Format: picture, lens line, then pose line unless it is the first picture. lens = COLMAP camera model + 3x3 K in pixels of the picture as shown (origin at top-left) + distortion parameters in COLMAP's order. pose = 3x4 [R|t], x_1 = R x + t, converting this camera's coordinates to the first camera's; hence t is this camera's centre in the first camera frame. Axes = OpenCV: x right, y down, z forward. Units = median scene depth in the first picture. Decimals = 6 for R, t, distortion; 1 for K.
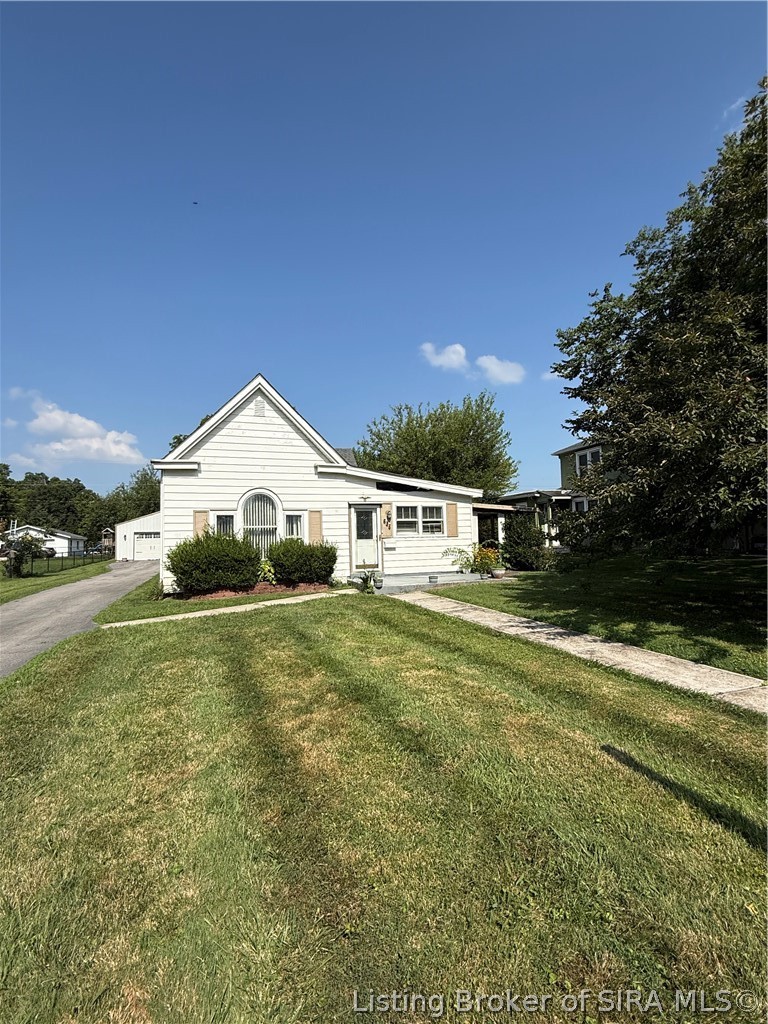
lens RADIAL K [[484.2, 0, 398.2], [0, 484.2, 518.7], [0, 0, 1]] dist [-0.022250, 0.001593]
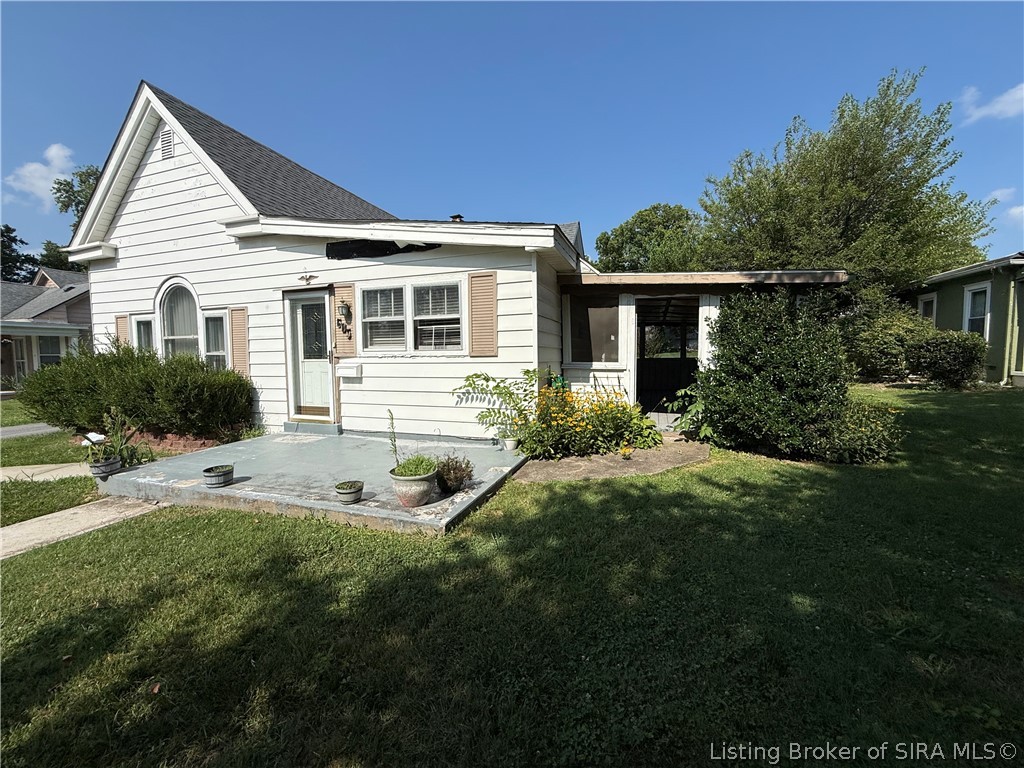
lens RADIAL K [[408.1, 0, 512.0], [0, 408.1, 385.2], [0, 0, 1]] dist [-0.003053, 0.000032]
pose [[0.758739, 0.066541, -0.647987, 0.380799], [0.021527, 0.991664, 0.127038, 0.019310], [0.651039, -0.110338, 0.750982, 0.804188]]
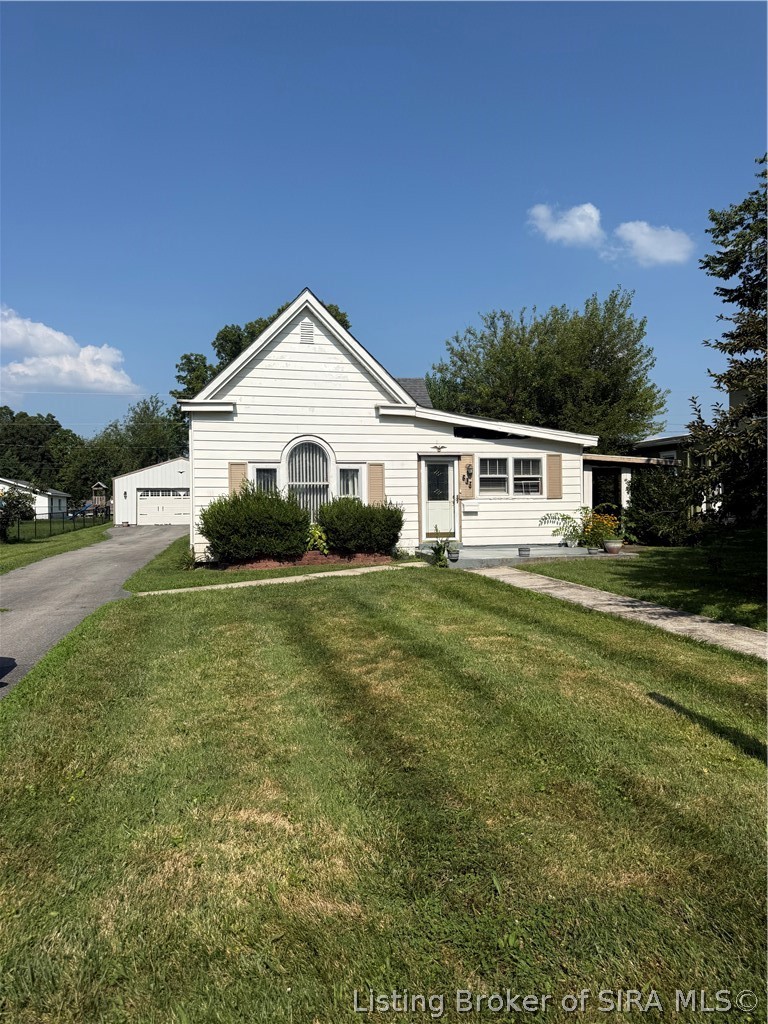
lens RADIAL K [[700.7, 0, 397.1], [0, 700.7, 513.5], [0, 0, 1]] dist [0.077050, -0.010225]
pose [[0.990957, 0.014963, -0.133345, 0.016597], [-0.007160, 0.998244, 0.058804, -0.002440], [0.133991, -0.057317, 0.989324, -0.130641]]
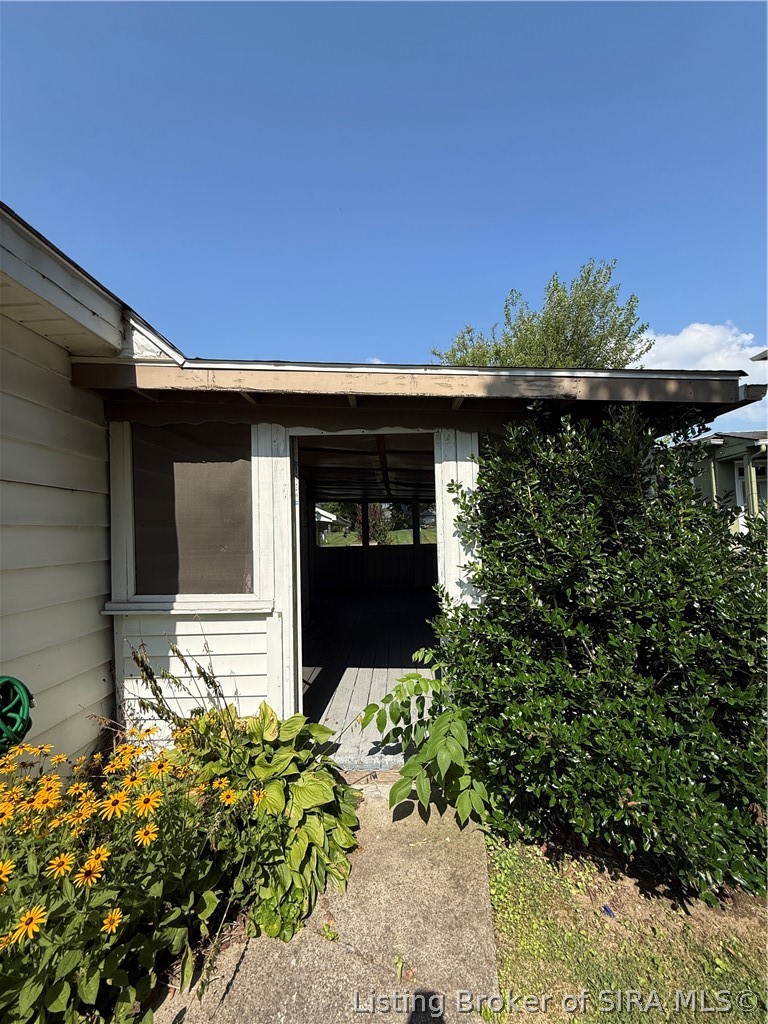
lens RADIAL K [[408.1, 0, 382.2], [0, 408.1, 512.7], [0, 0, 1]] dist [-0.003053, 0.000032]
pose [[0.919150, -0.013729, -0.393668, 0.302186], [0.021190, 0.999669, 0.014613, 0.017408], [0.393337, -0.021774, 0.919136, 1.068592]]
